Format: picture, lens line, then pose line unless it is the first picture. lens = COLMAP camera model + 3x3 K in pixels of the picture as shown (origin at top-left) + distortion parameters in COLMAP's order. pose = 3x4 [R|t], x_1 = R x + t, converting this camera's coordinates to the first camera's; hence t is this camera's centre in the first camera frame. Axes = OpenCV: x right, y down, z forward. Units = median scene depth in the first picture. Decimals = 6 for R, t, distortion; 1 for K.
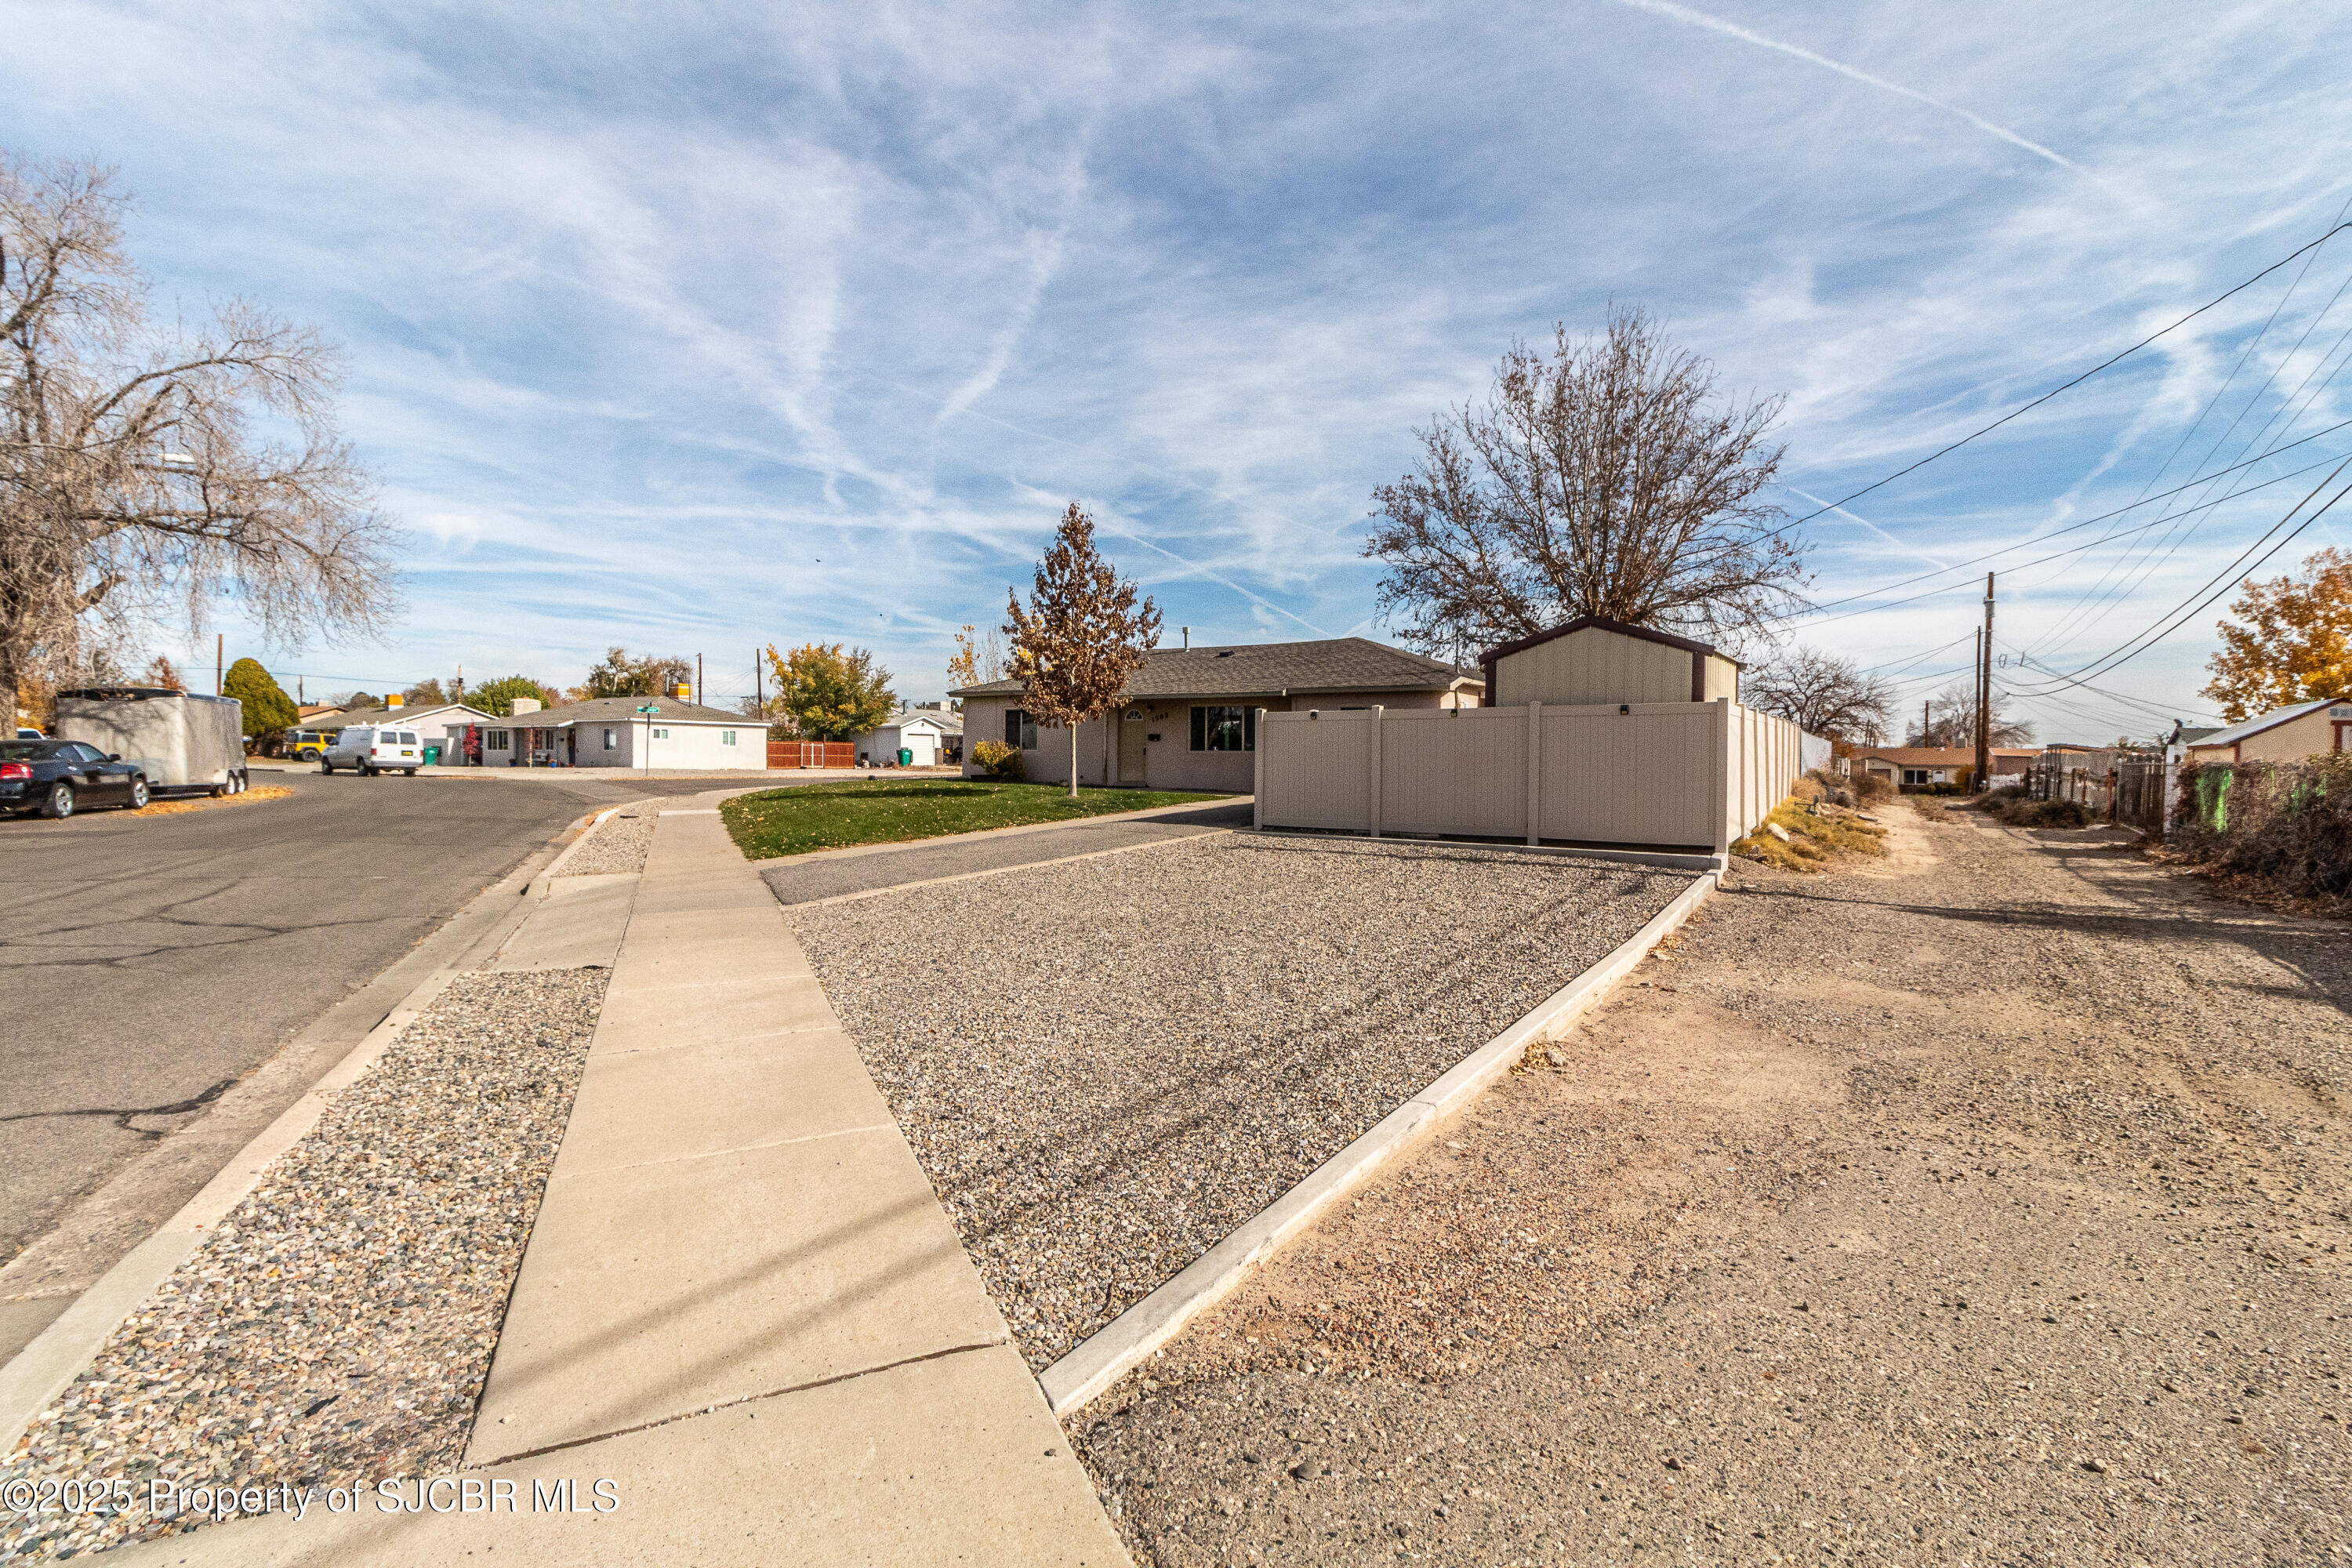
lens RADIAL K [[1095.7, 0, 1178.6], [0, 1095.7, 765.1], [0, 0, 1]] dist [-0.000839, 0.000415]
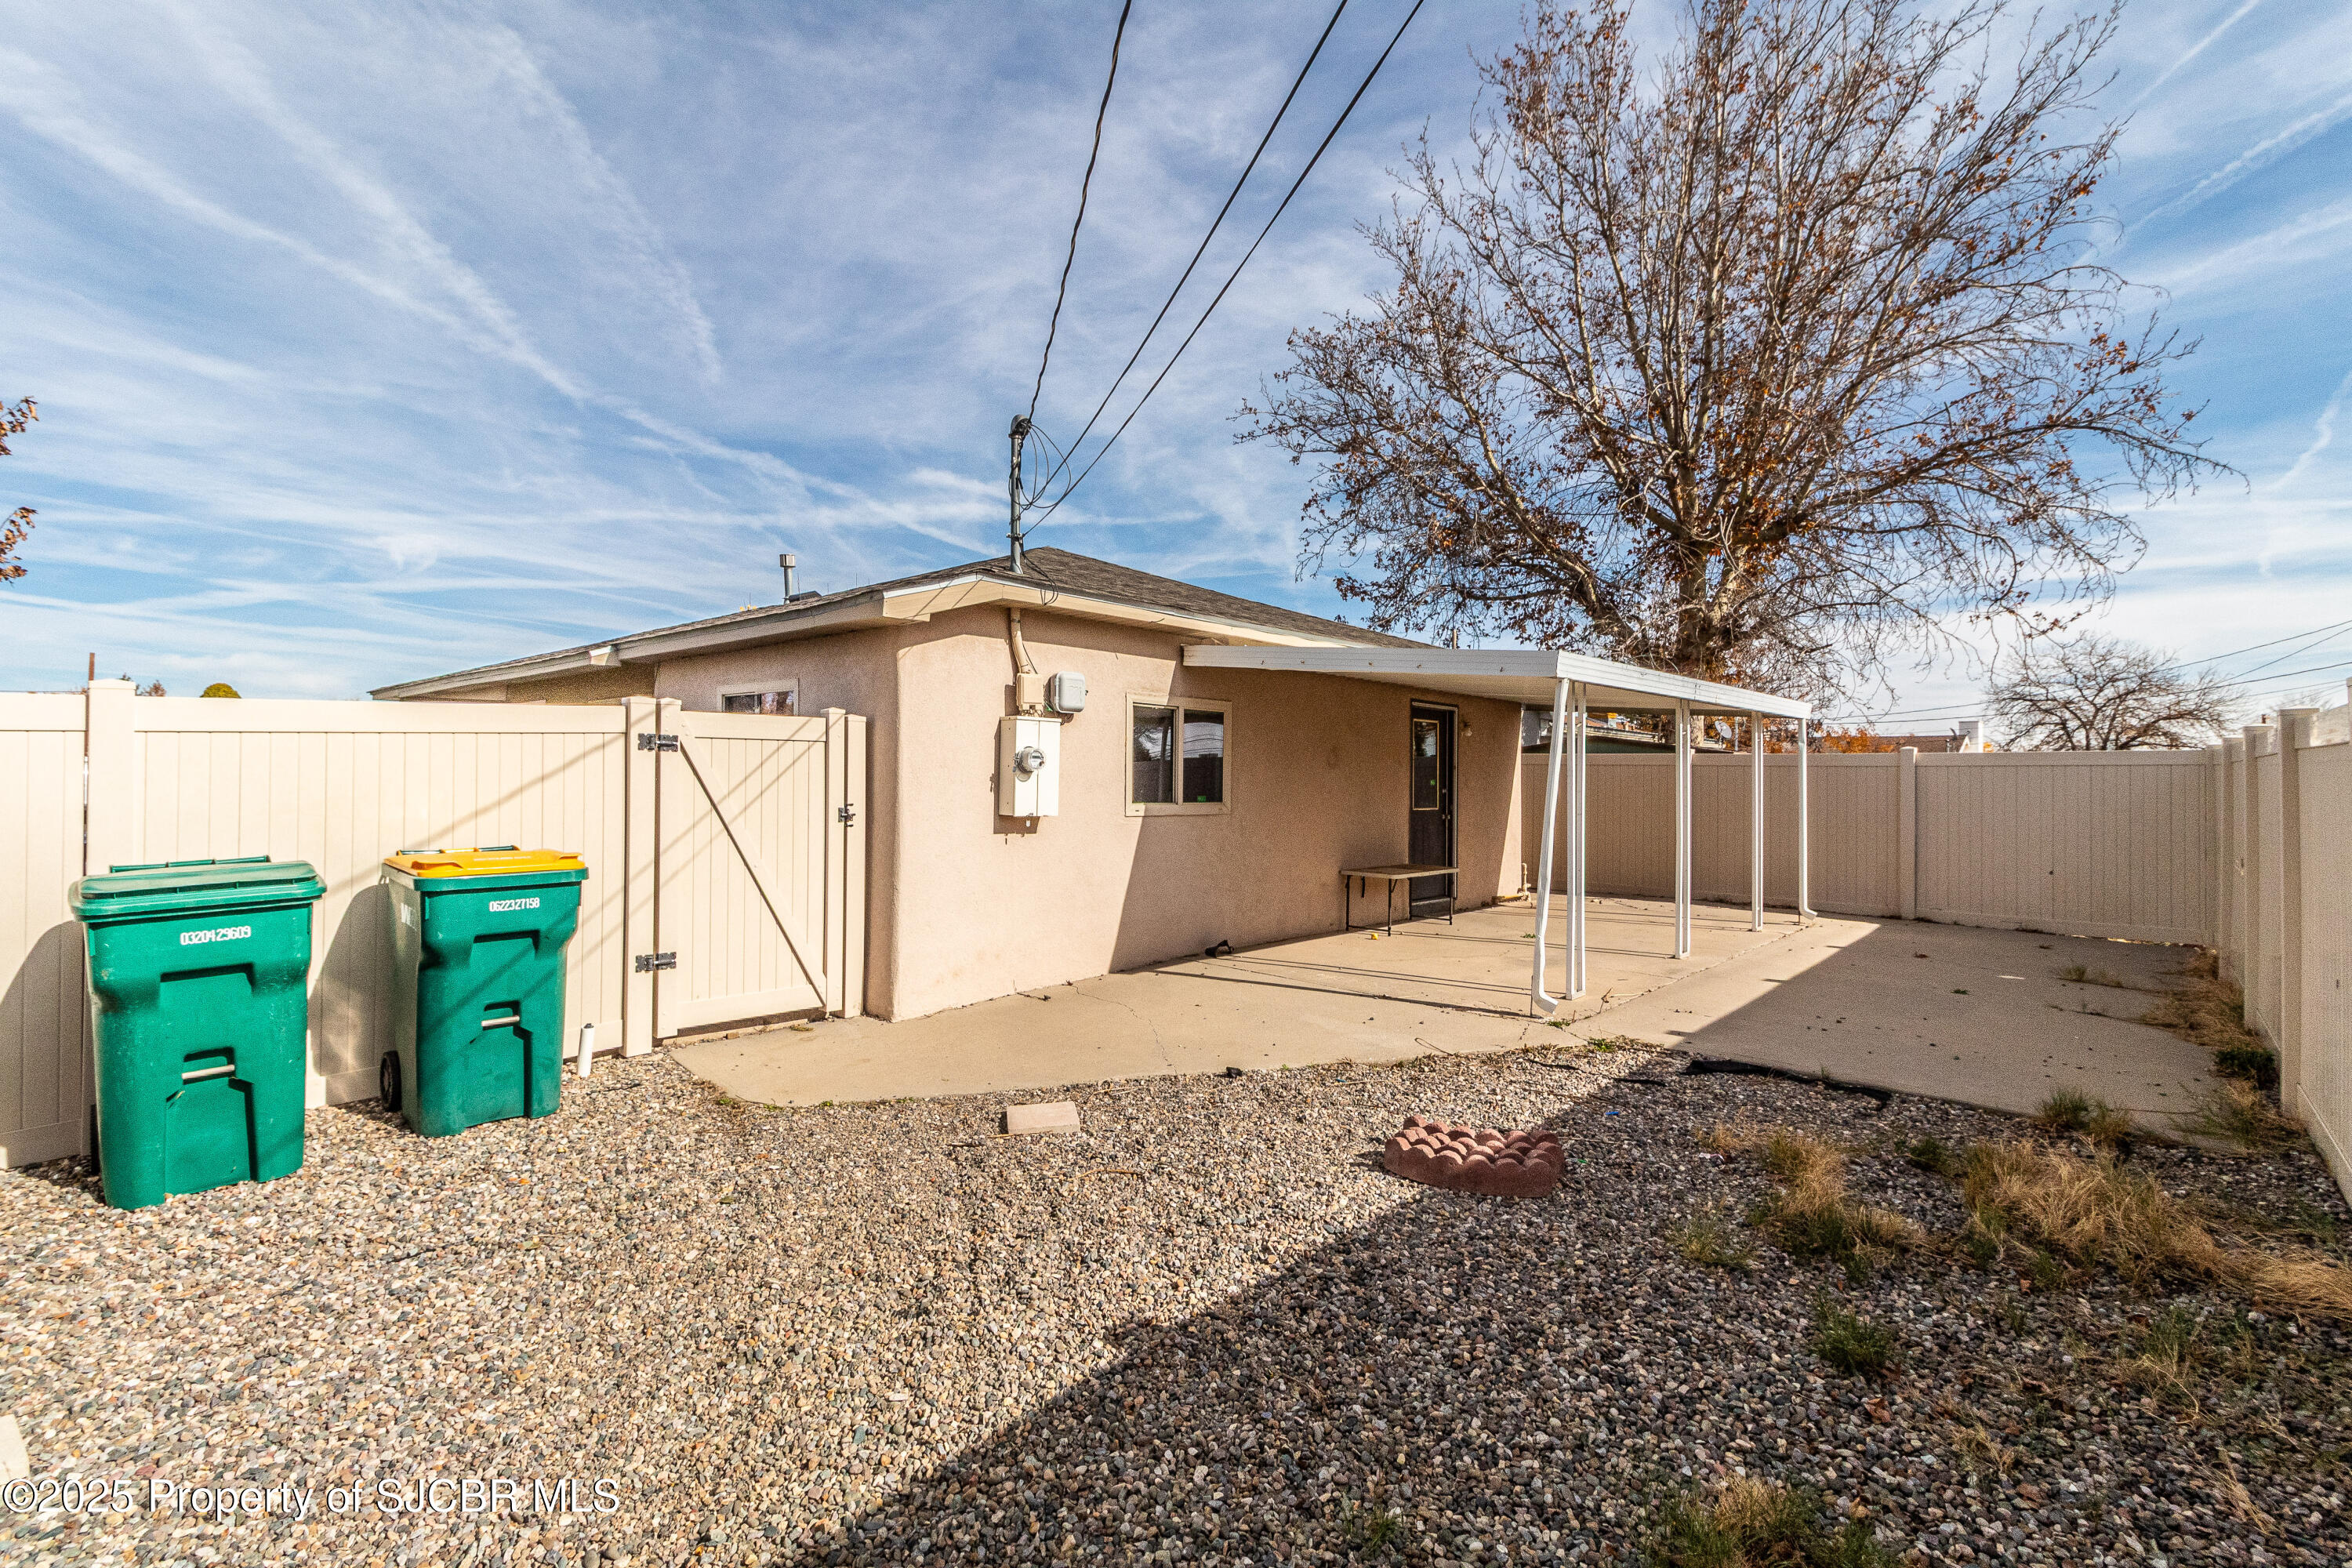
lens RADIAL K [[1112.5, 0, 1179.7], [0, 1112.5, 775.8], [0, 0, 1]] dist [0.000731, 0.000089]
pose [[0.988539, -0.003846, -0.150918, 0.109994], [0.001528, 0.999879, -0.015467, -0.009224], [0.150959, 0.015059, 0.988425, 0.224362]]
